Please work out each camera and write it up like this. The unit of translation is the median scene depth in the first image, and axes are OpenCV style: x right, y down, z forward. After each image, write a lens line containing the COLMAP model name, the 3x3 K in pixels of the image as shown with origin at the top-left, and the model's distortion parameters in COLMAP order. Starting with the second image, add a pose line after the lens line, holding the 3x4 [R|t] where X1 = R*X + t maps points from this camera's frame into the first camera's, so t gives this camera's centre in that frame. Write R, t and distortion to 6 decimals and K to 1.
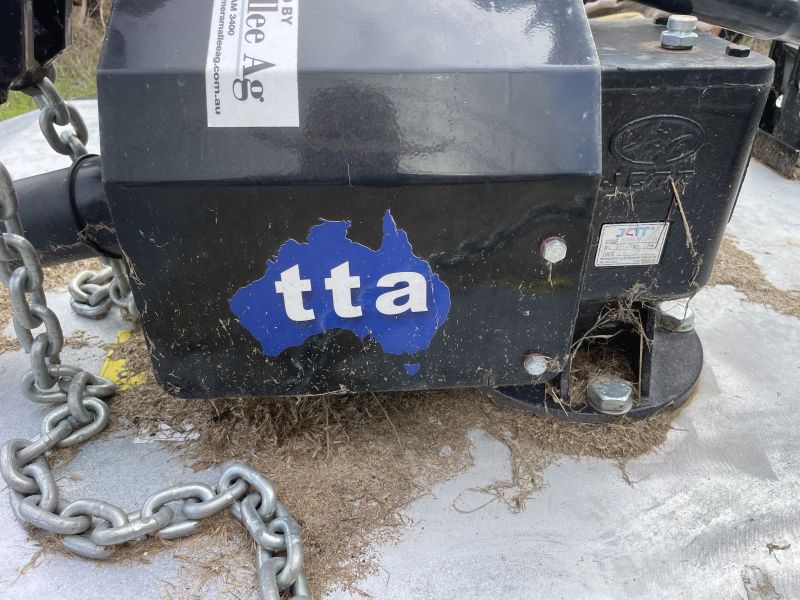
lens RADIAL K [[617.4, 0, 400.0], [0, 617.4, 300.0], [0, 0, 1]] dist [-0.001159, -0.004240]
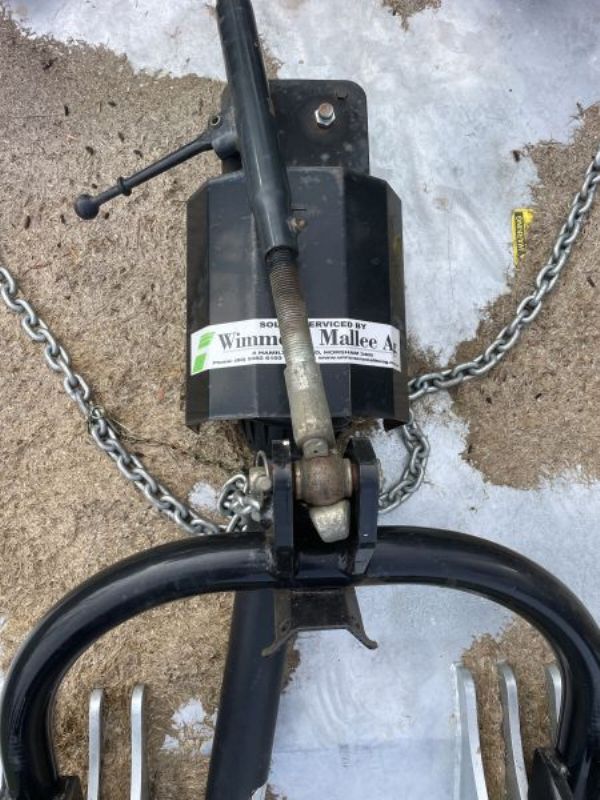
lens RADIAL K [[617.4, 0, 300.0], [0, 617.4, 400.0], [0, 0, 1]] dist [-0.001159, -0.004240]
pose [[0.053400, -0.991307, 0.120249, -0.646562], [0.509669, 0.130611, 0.850399, -2.141674], [-0.858712, 0.015876, 0.512213, 0.191513]]
